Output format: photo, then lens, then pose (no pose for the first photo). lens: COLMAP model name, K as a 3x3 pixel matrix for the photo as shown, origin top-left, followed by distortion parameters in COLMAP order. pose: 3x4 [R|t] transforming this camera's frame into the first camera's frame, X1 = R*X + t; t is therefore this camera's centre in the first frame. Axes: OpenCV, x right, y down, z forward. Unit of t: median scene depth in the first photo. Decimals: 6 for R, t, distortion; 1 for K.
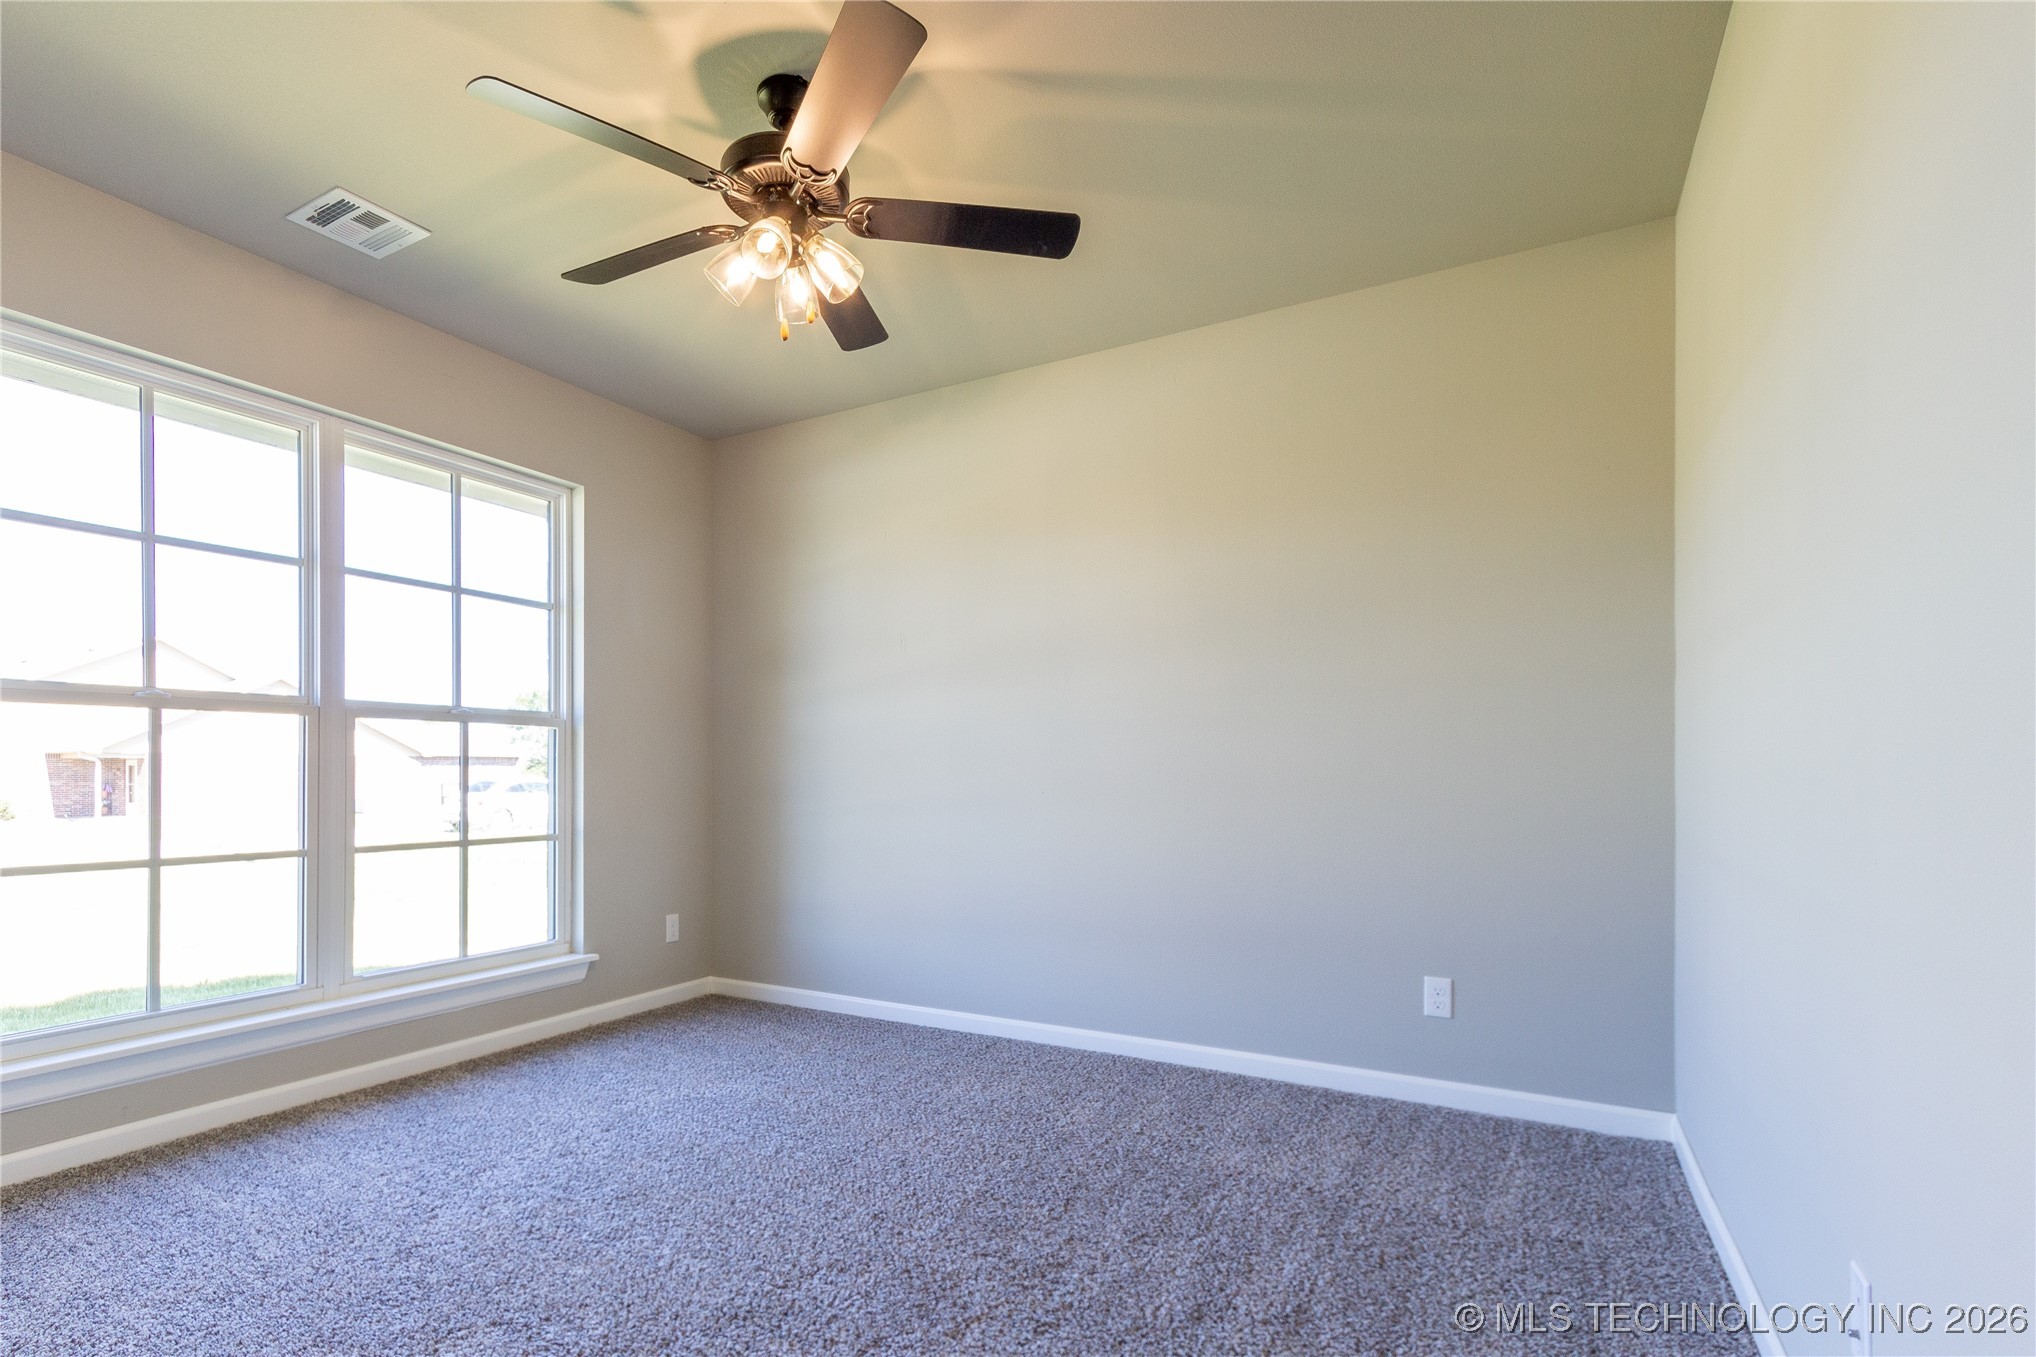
lens RADIAL K [[918.0, 0, 1014.9], [0, 918.0, 767.8], [0, 0, 1]] dist [-0.000673, -0.000039]
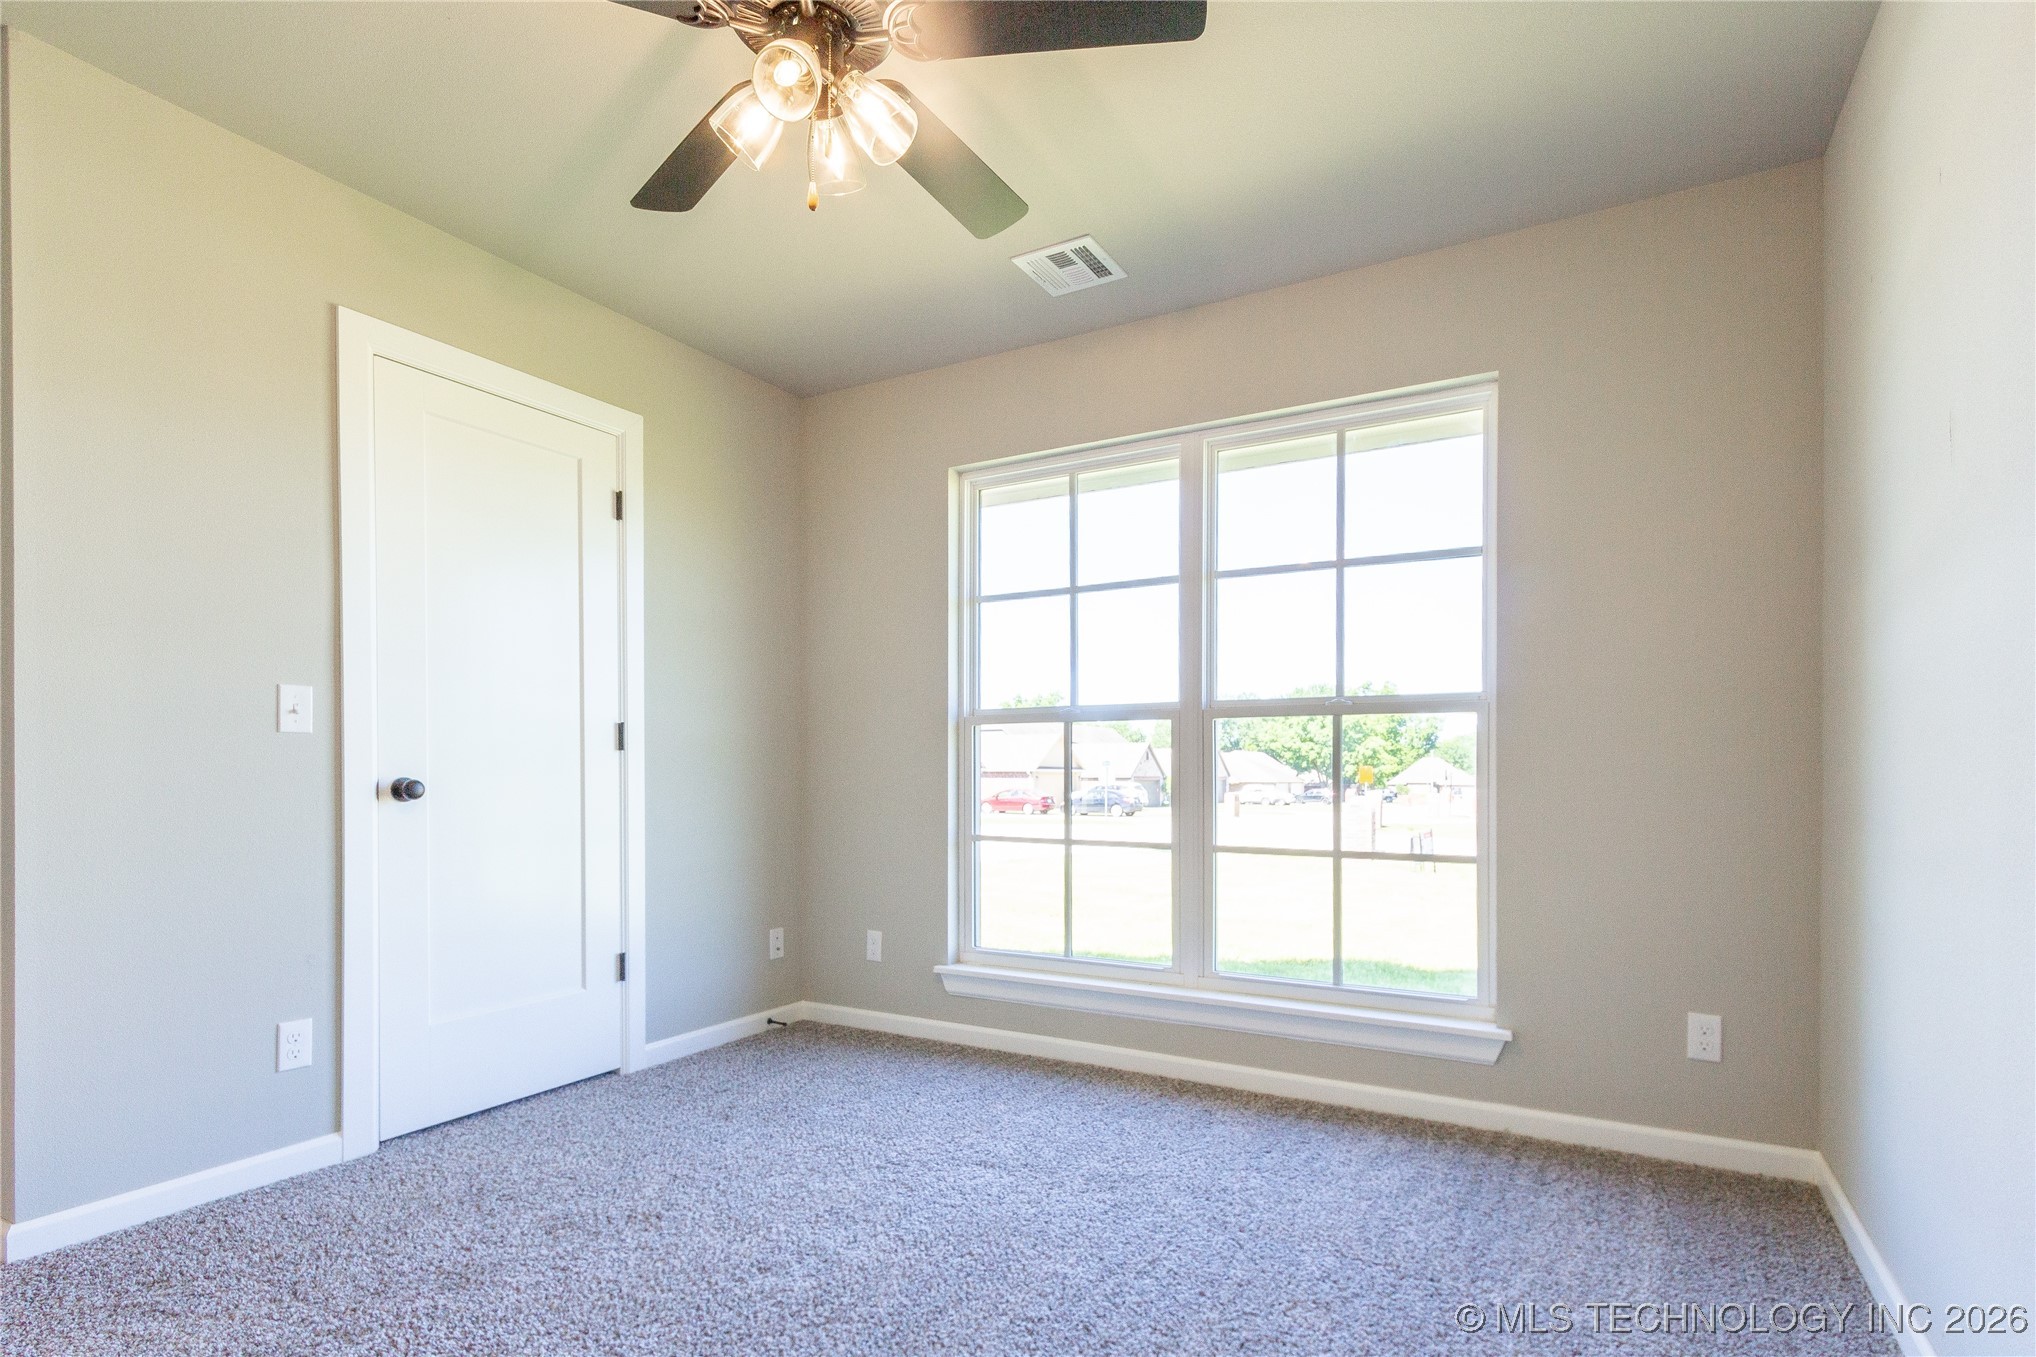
lens RADIAL K [[1039.5, 0, 1012.1], [0, 1039.5, 773.5], [0, 0, 1]] dist [0.001915, 0.000267]
pose [[-0.027171, 0.003841, -0.999623, 0.445370], [-0.000068, 0.999993, 0.003844, 0.001624], [0.999631, 0.000172, -0.027170, 0.813453]]
